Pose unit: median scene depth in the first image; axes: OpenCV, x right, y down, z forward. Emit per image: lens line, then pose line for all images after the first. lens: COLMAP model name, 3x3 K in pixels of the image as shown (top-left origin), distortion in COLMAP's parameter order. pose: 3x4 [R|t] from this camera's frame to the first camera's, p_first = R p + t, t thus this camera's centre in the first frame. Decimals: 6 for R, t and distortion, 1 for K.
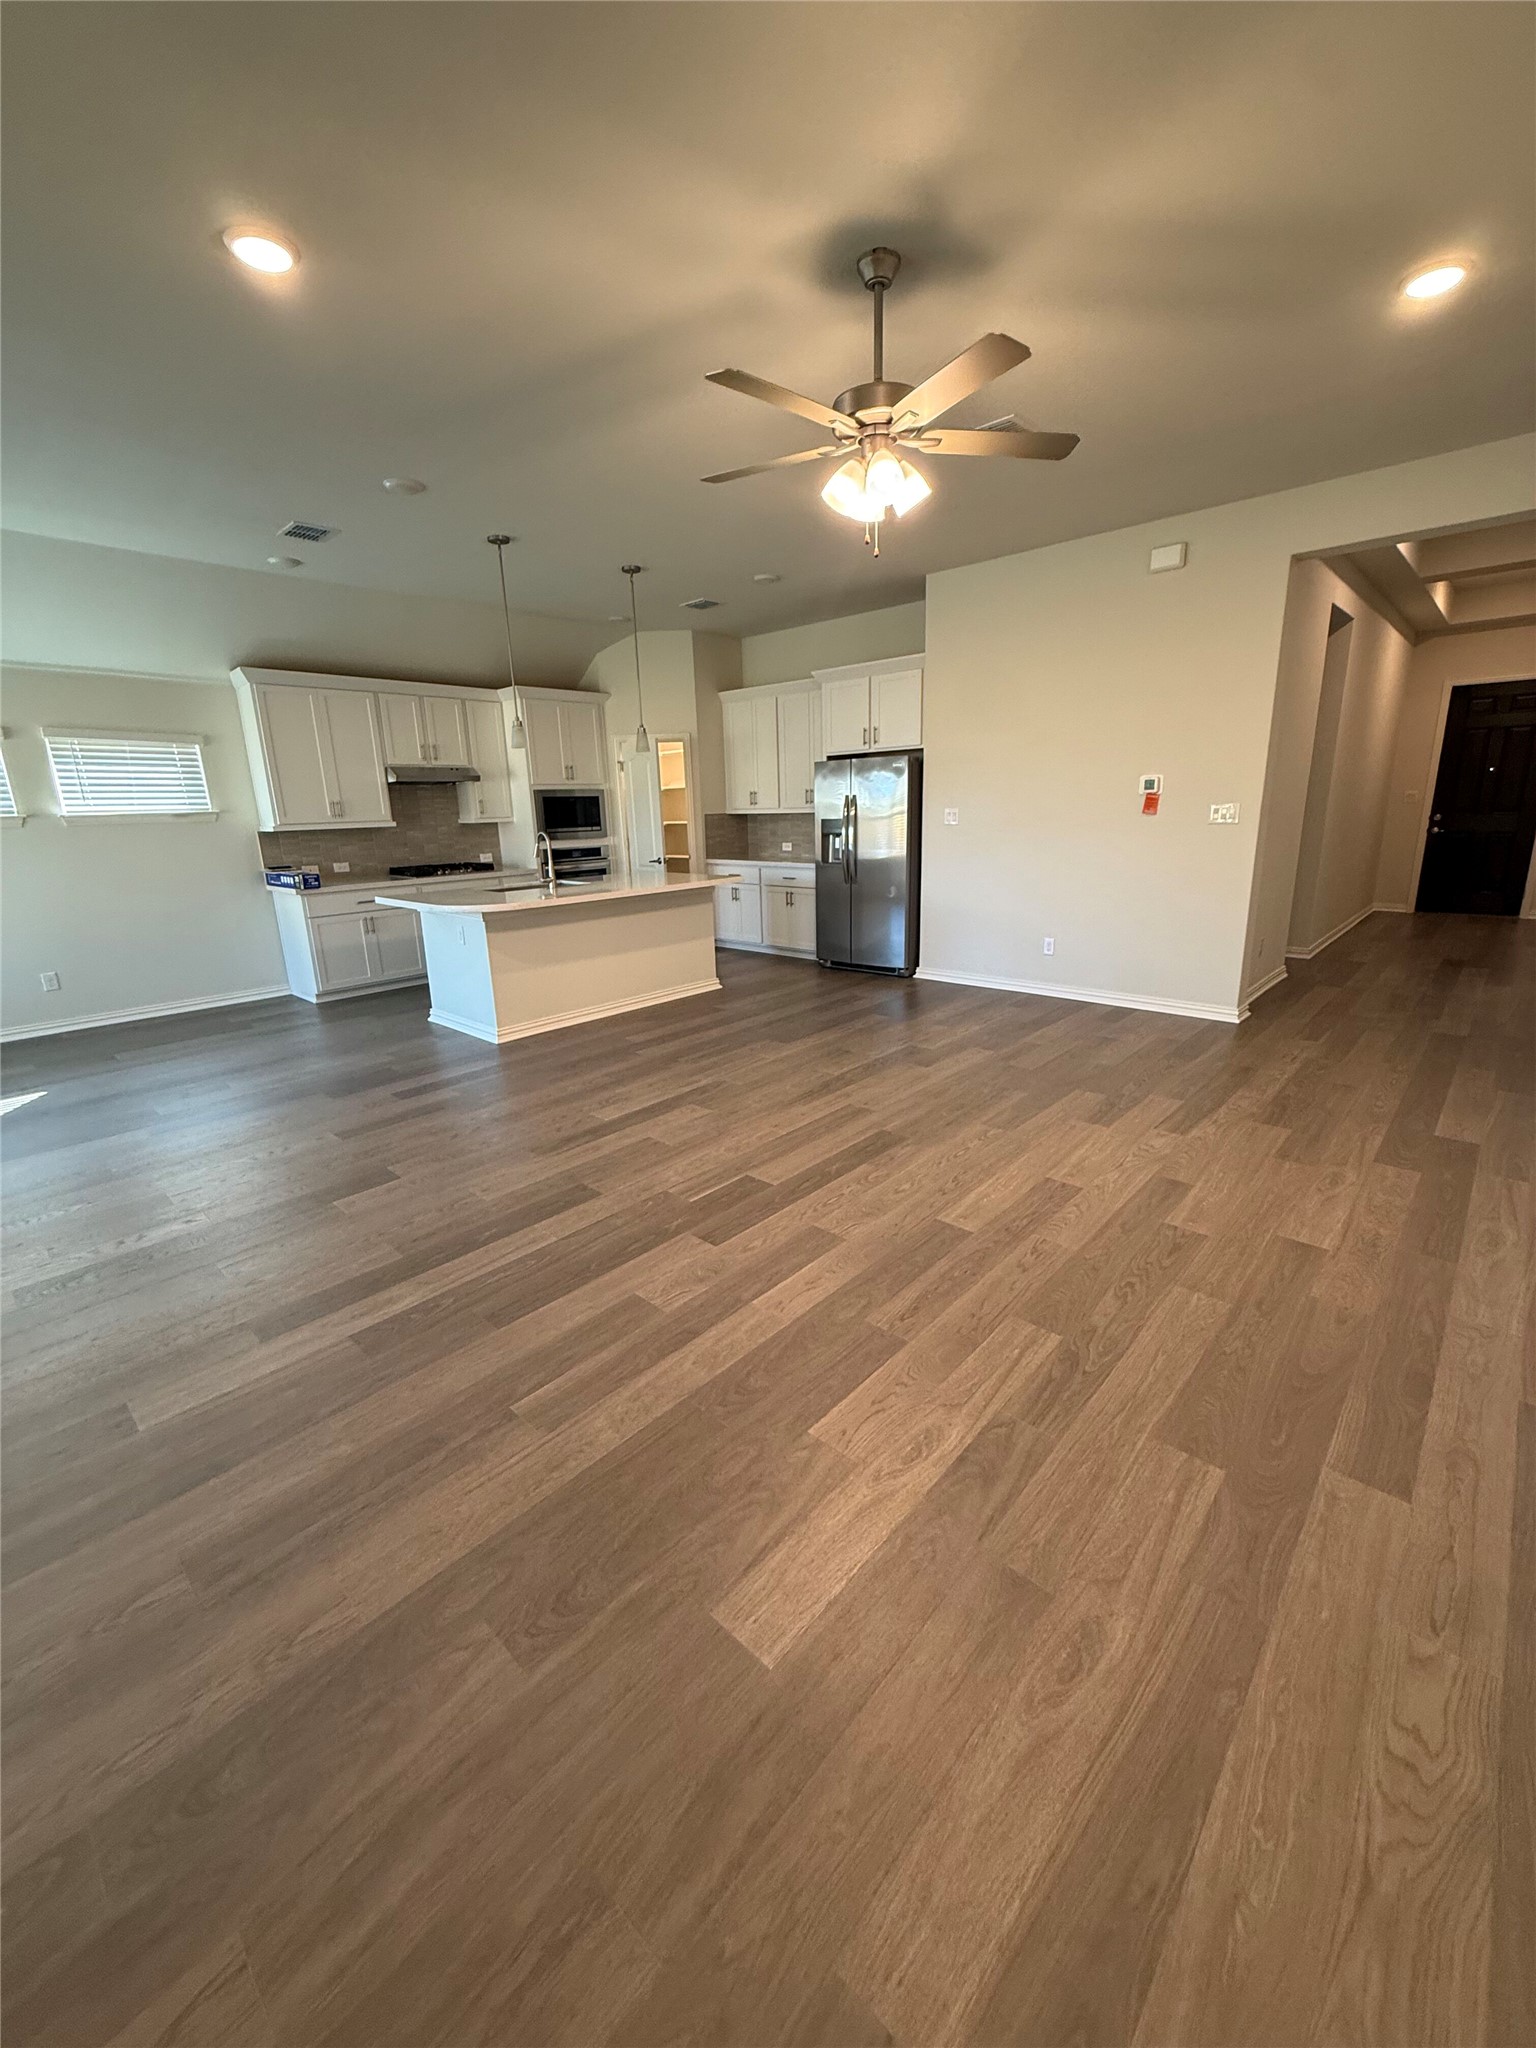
lens RADIAL K [[831.9, 0, 770.4], [0, 831.9, 1019.4], [0, 0, 1]] dist [-0.005046, 0.001113]
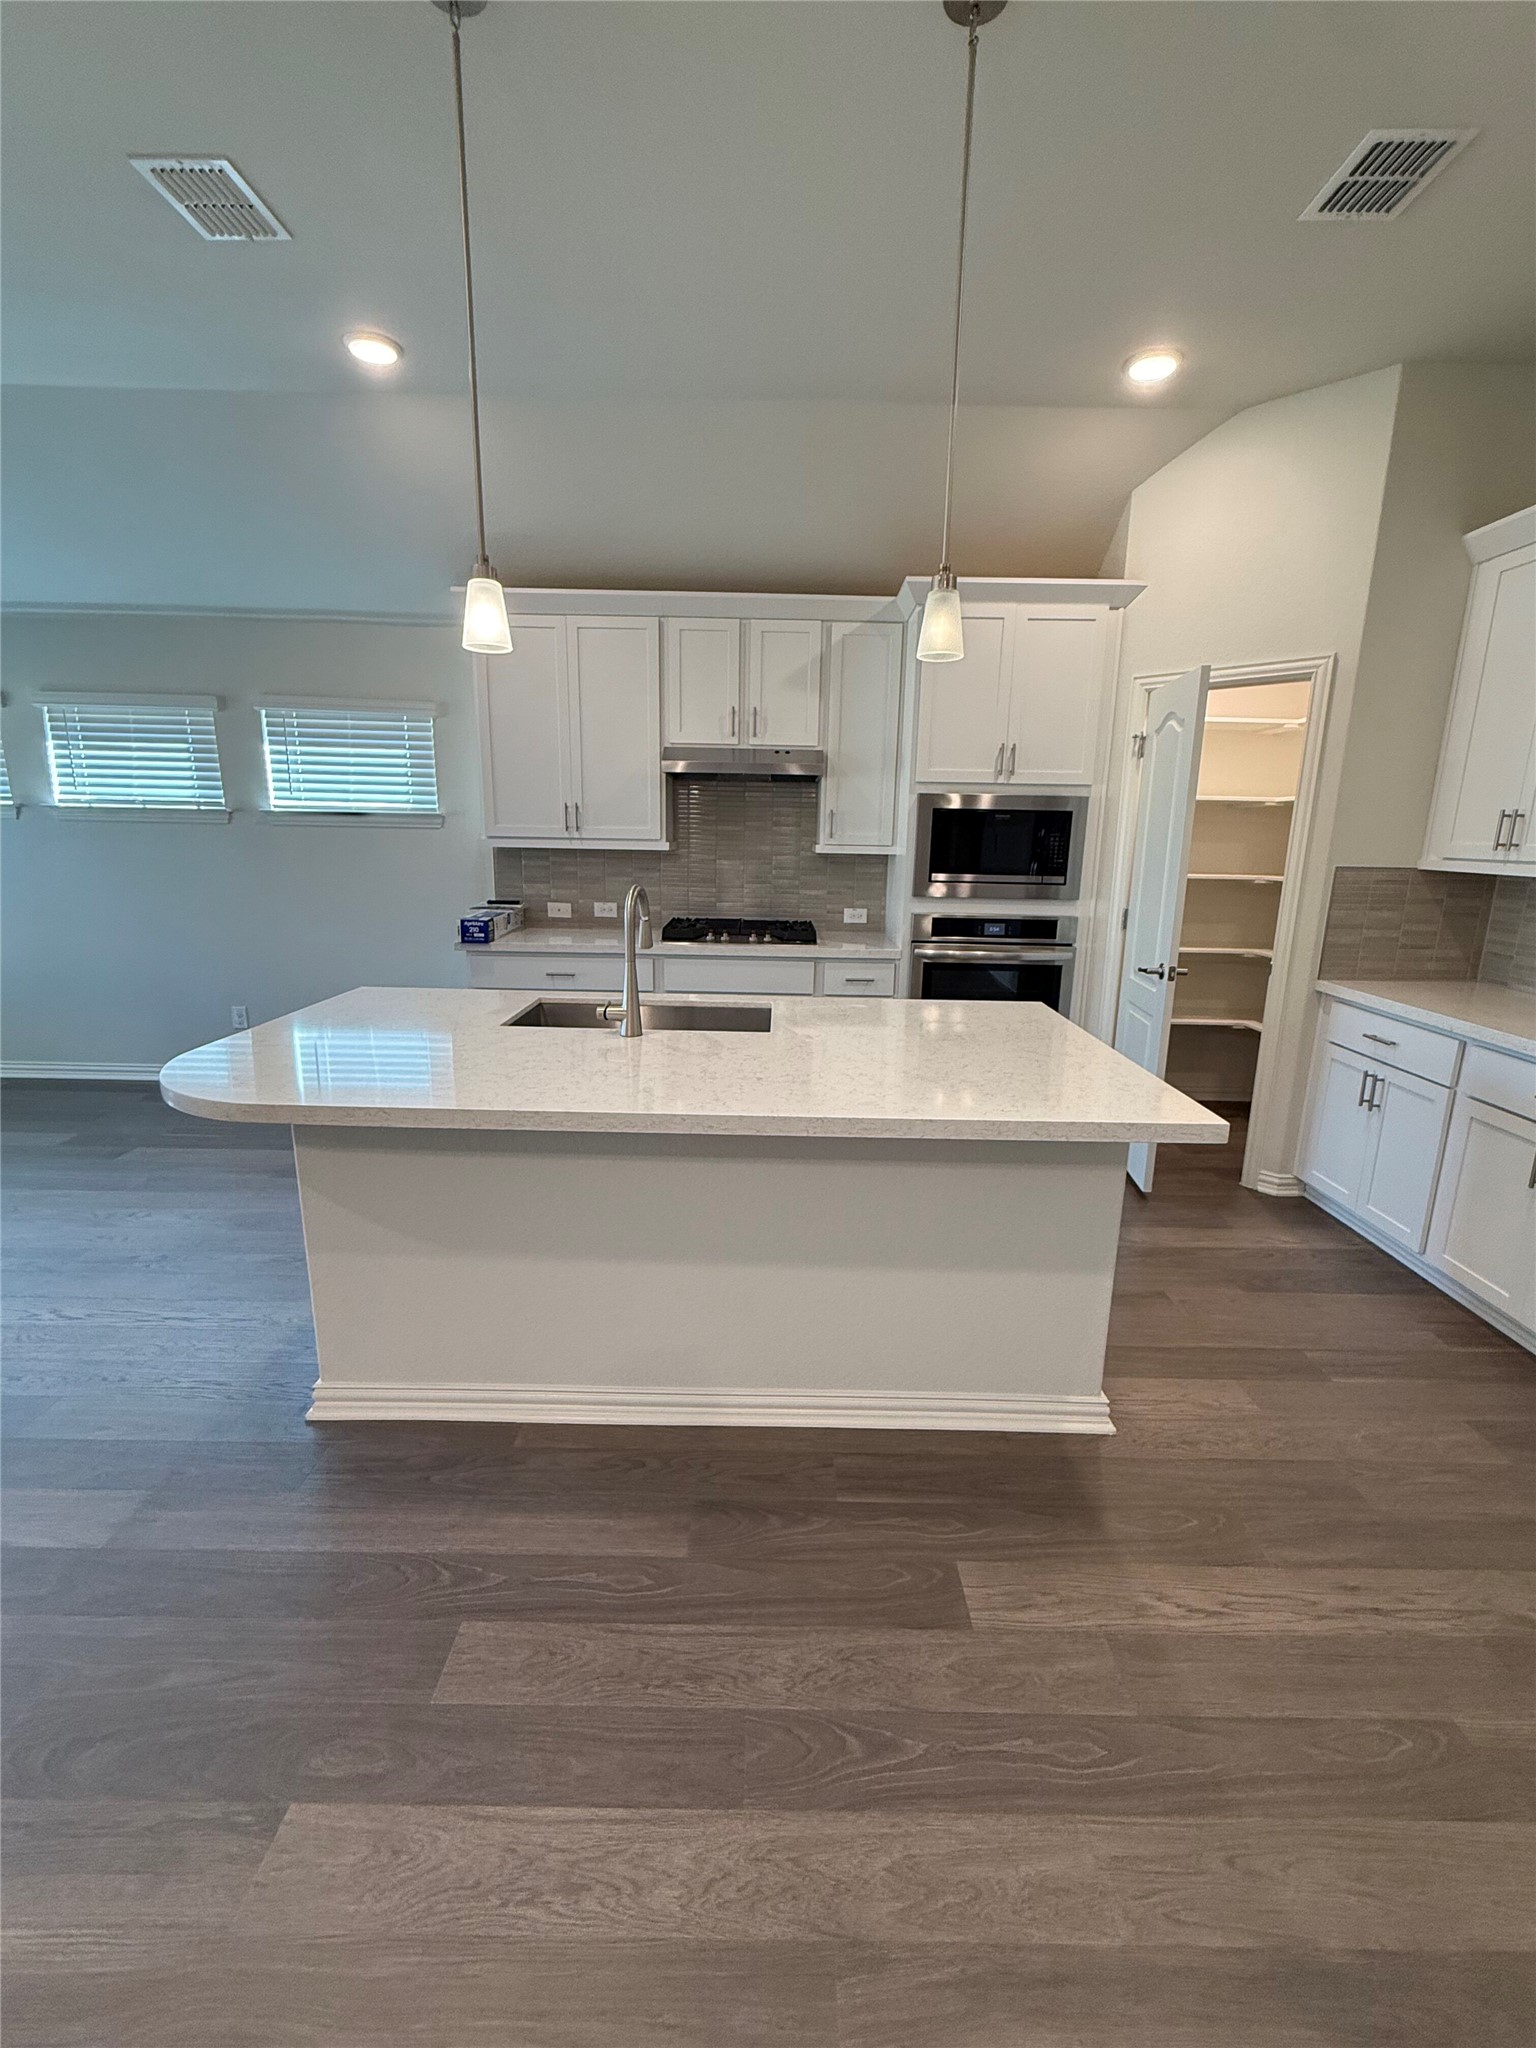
lens RADIAL K [[831.9, 0, 779.5], [0, 831.9, 1026.1], [0, 0, 1]] dist [-0.005046, 0.001113]
pose [[0.668558, 0.204639, -0.714950, 0.042512], [-0.224024, 0.972154, 0.068771, -0.166578], [0.709115, 0.114189, 0.695785, 0.649905]]
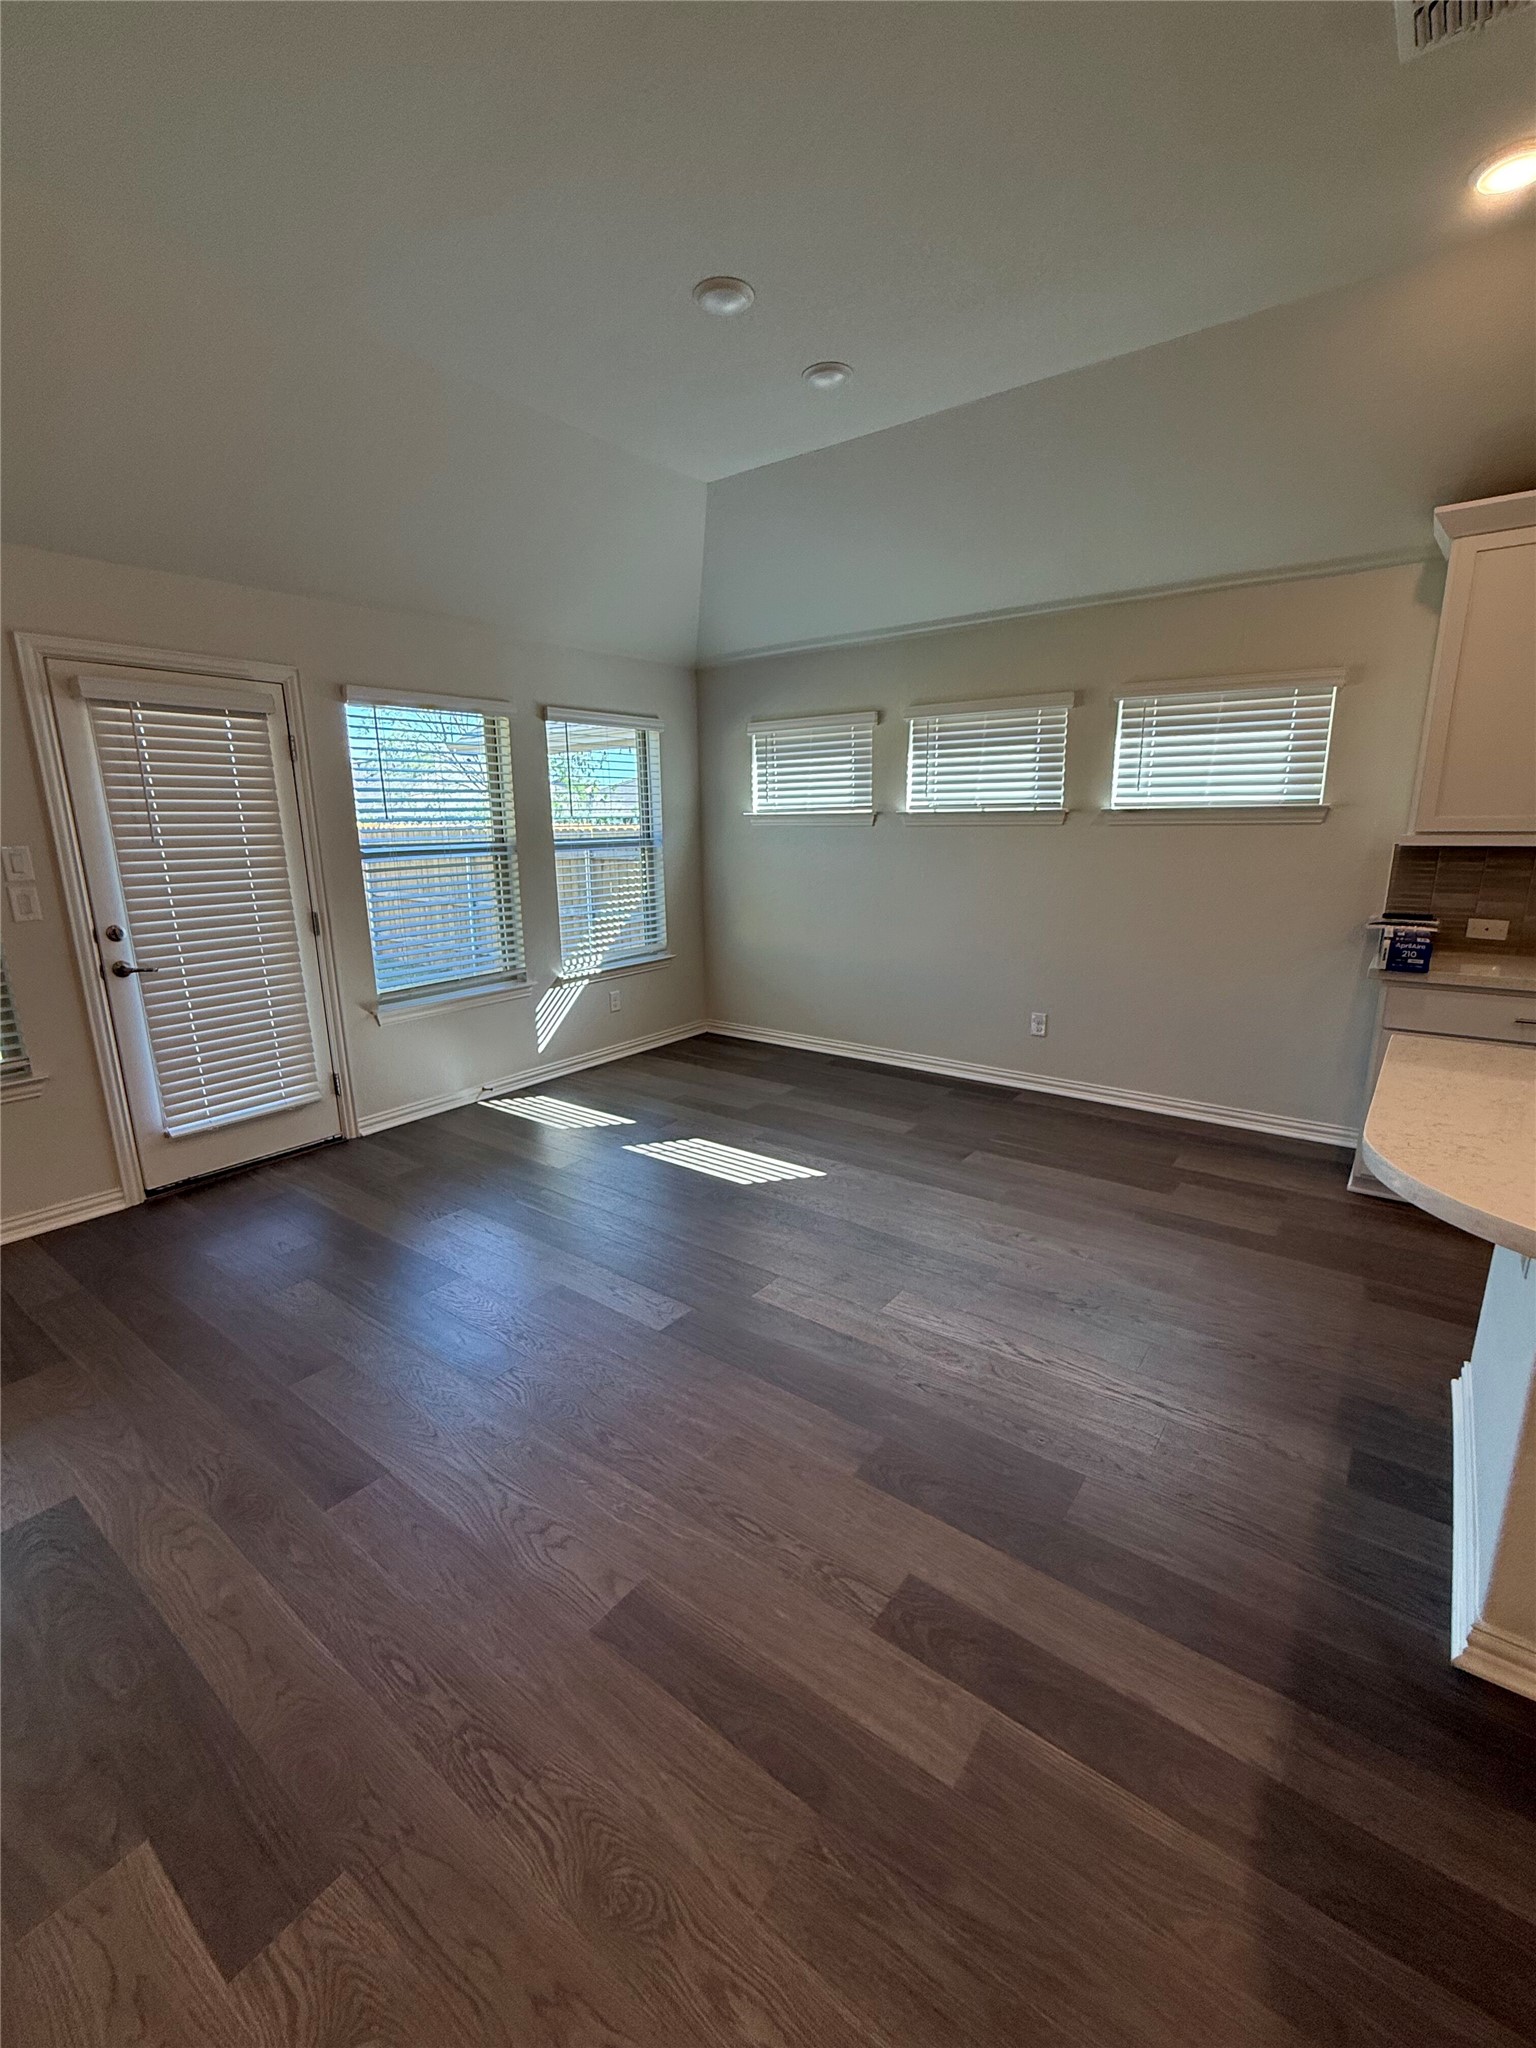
lens RADIAL K [[843.5, 0, 781.3], [0, 843.5, 1021.8], [0, 0, 1]] dist [-0.004689, -0.000177]
pose [[0.085699, 0.250928, -0.964205, -0.102890], [-0.243796, 0.943626, 0.223904, -0.131806], [0.966033, 0.215881, 0.142043, 0.523351]]
